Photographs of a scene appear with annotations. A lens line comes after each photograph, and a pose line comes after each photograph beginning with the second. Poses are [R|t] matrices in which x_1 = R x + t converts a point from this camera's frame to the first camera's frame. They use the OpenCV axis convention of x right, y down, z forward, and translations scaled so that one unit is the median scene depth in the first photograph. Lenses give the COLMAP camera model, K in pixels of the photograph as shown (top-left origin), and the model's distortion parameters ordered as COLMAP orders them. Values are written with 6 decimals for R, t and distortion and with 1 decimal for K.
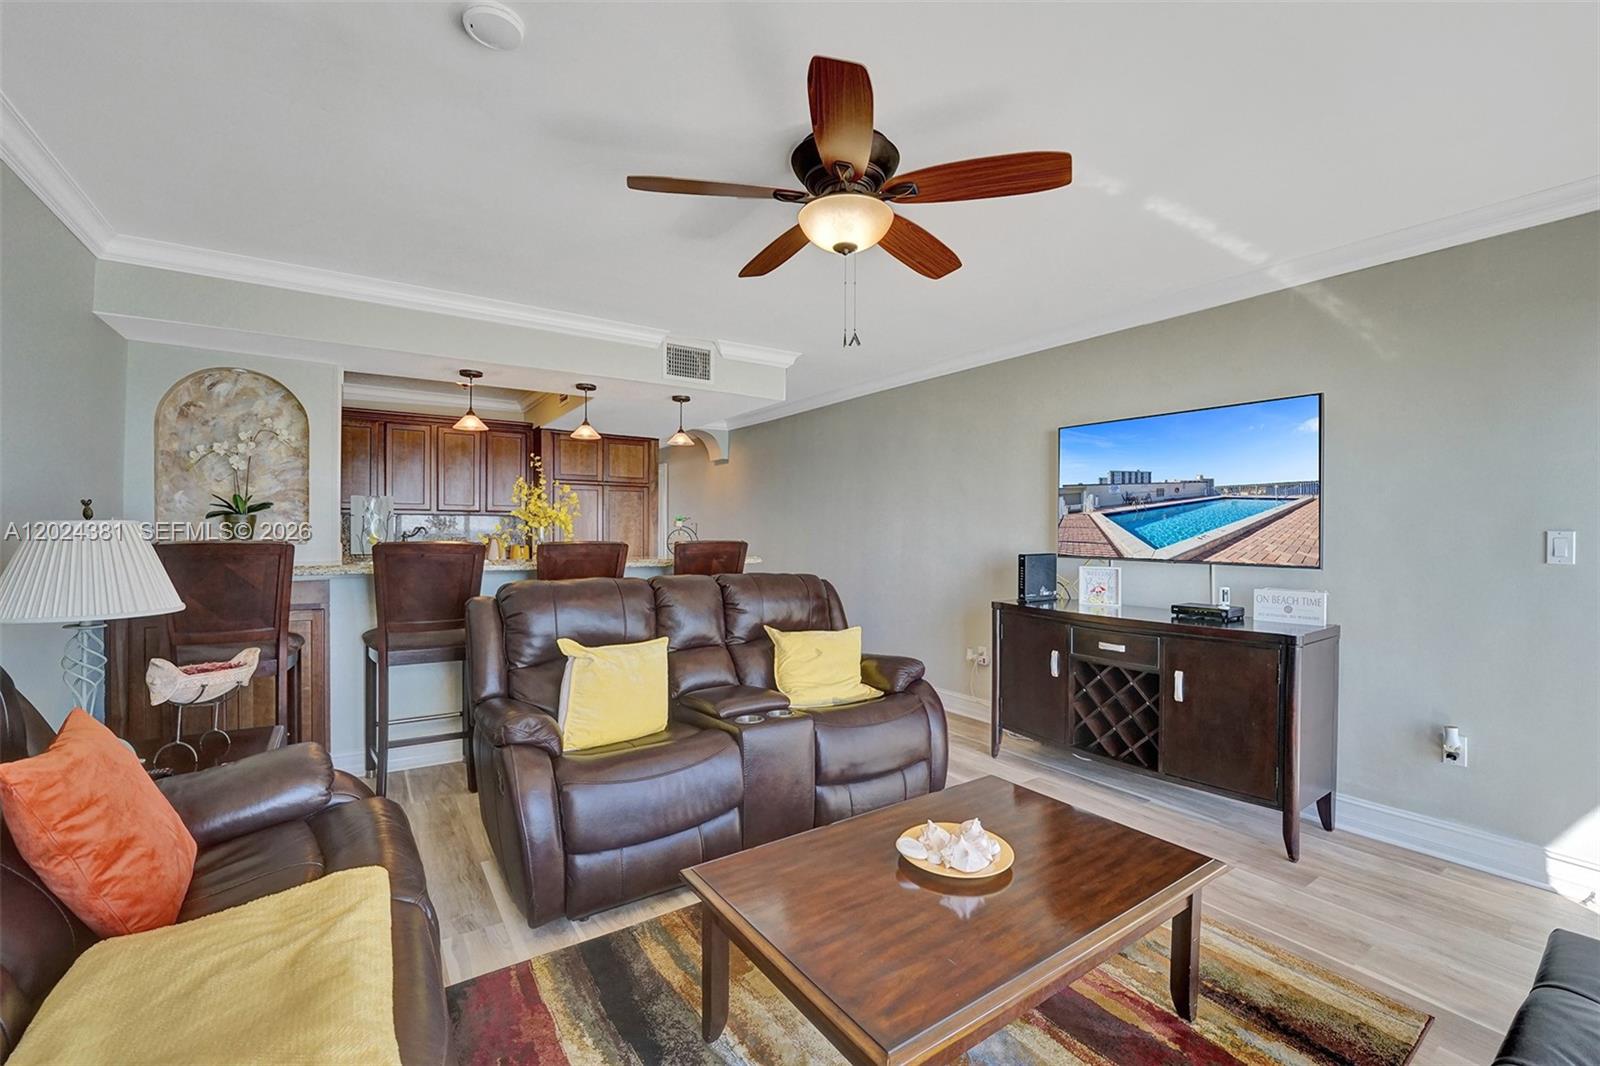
lens RADIAL K [[684.5, 0, 807.1], [0, 684.5, 533.6], [0, 0, 1]] dist [-0.030706, 0.000674]
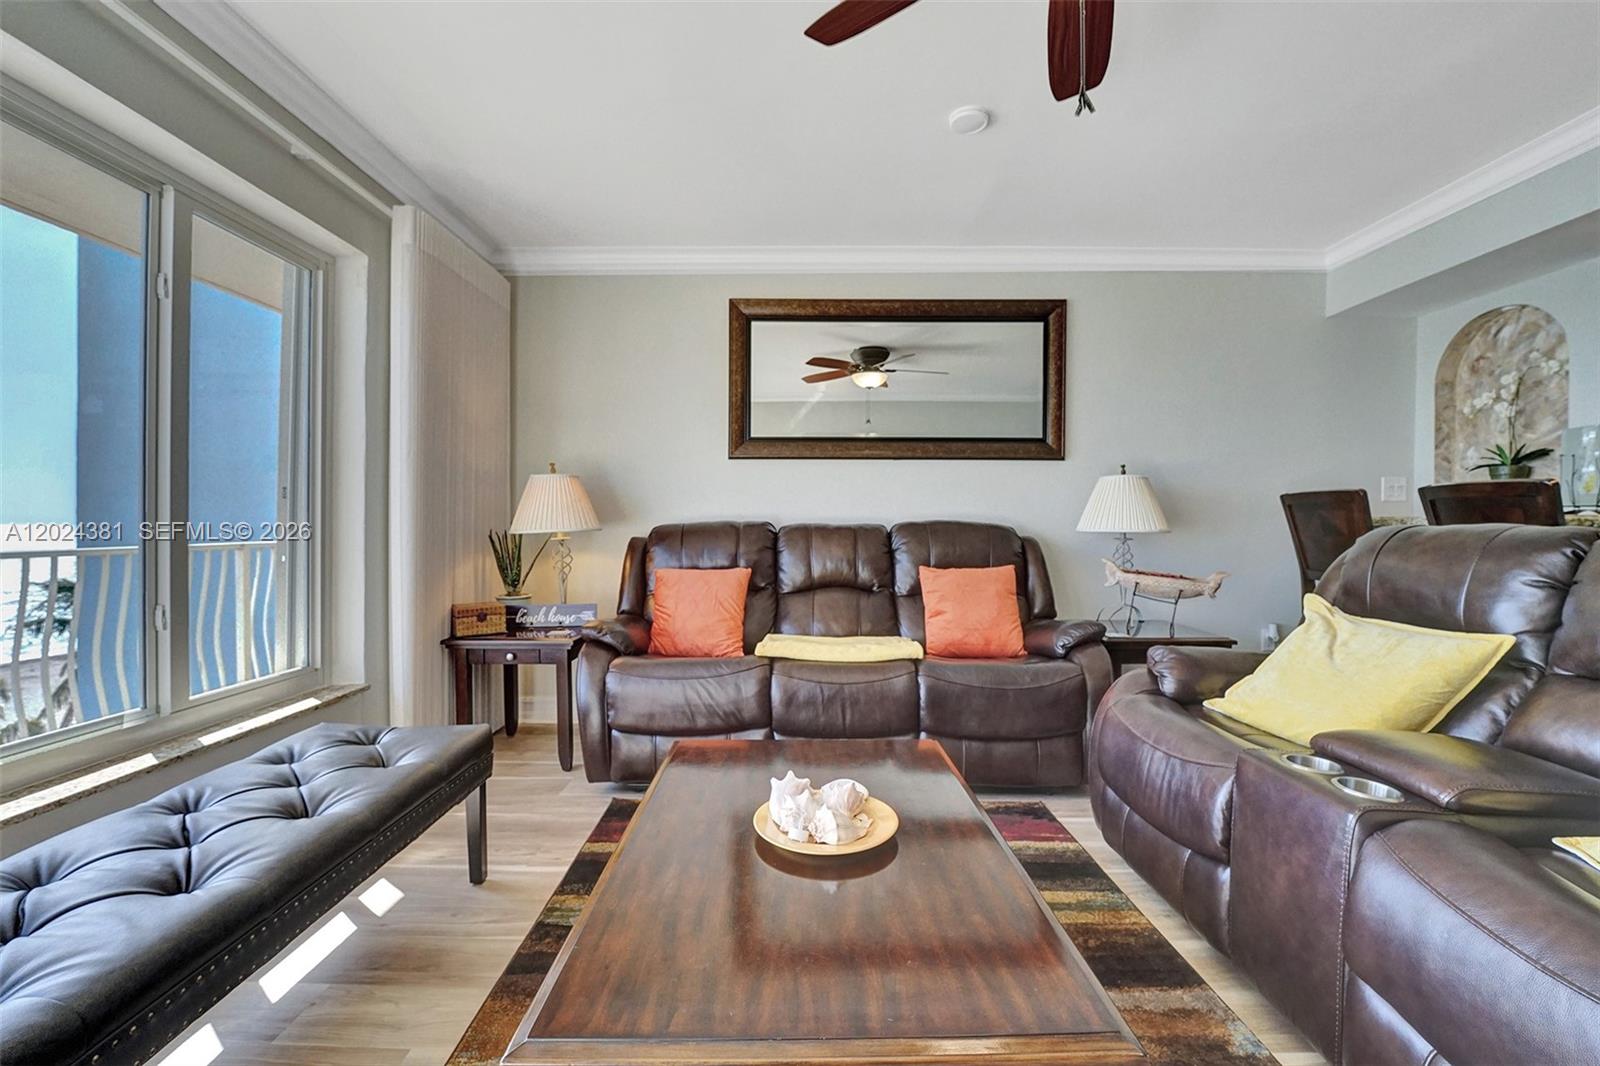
lens RADIAL K [[684.5, 0, 807.1], [0, 684.5, 533.6], [0, 0, 1]] dist [-0.030706, 0.000674]
pose [[-0.582332, -0.004201, -0.812940, 0.443547], [-0.014518, 0.999881, 0.005233, 0.073649], [0.812822, 0.014850, -0.582323, 0.762291]]
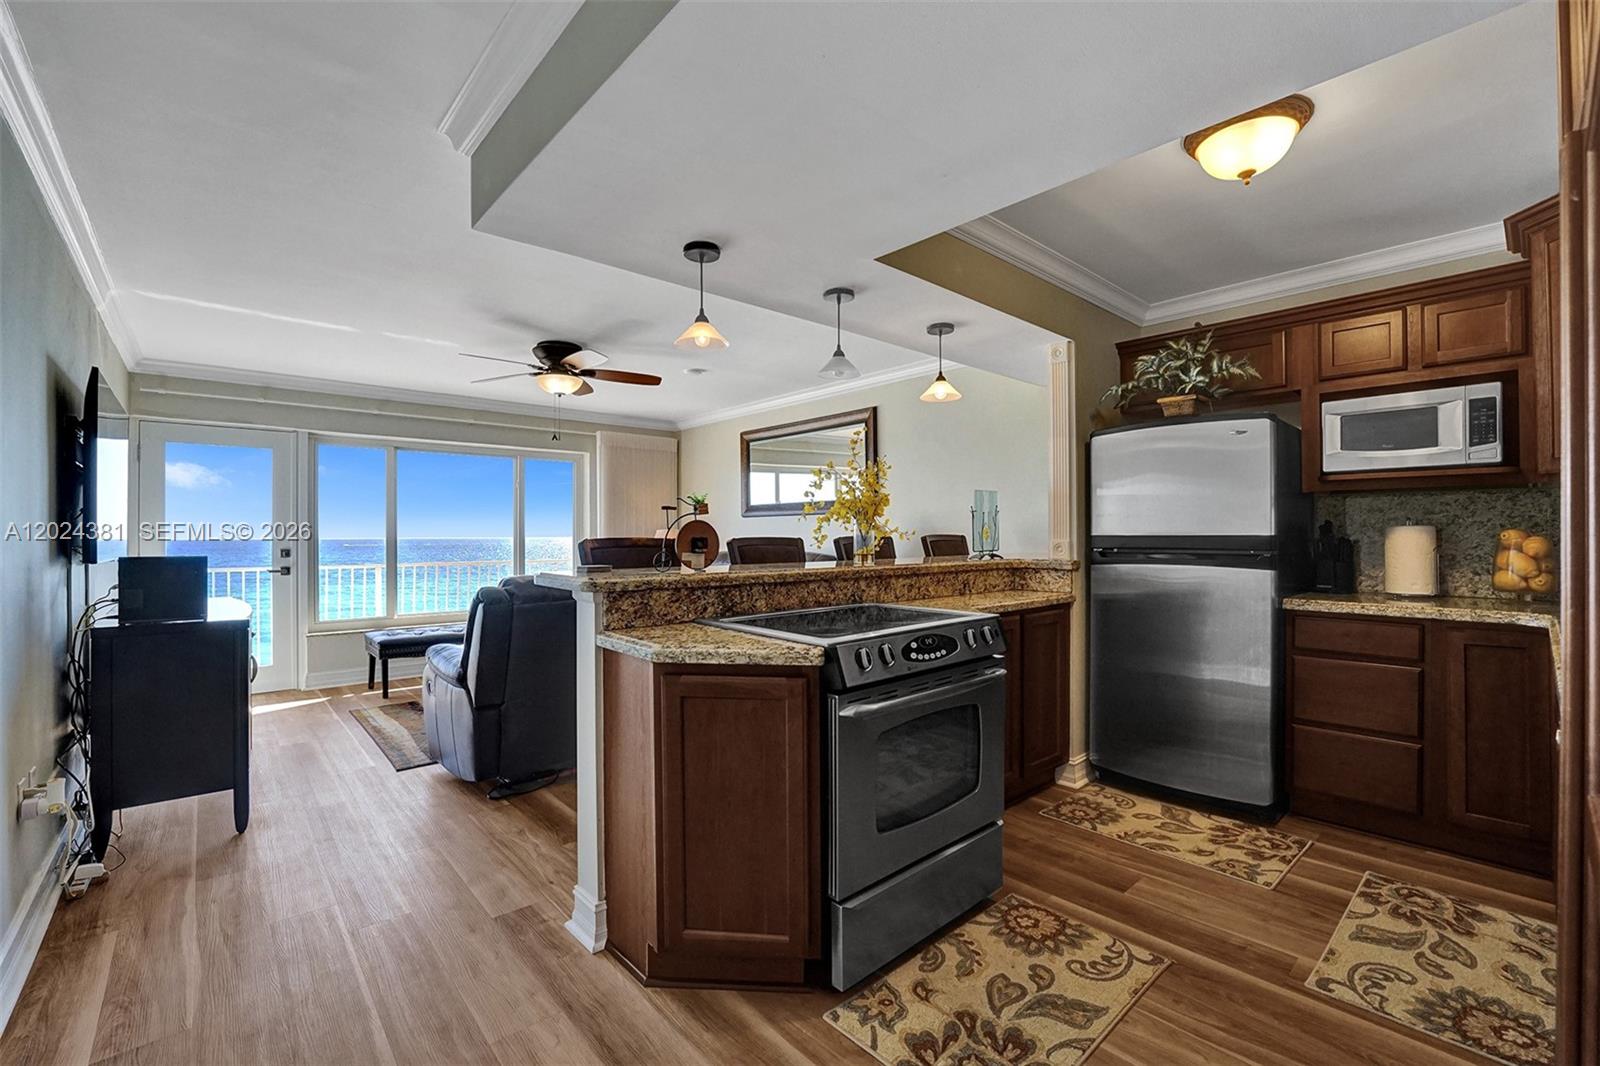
lens RADIAL K [[684.5, 0, 807.1], [0, 684.5, 533.6], [0, 0, 1]] dist [-0.030706, 0.000674]
pose [[-0.992978, -0.007553, -0.118058, -0.310607], [-0.008463, 0.999938, 0.007206, -0.004242], [0.117996, 0.008154, -0.992981, 2.070789]]
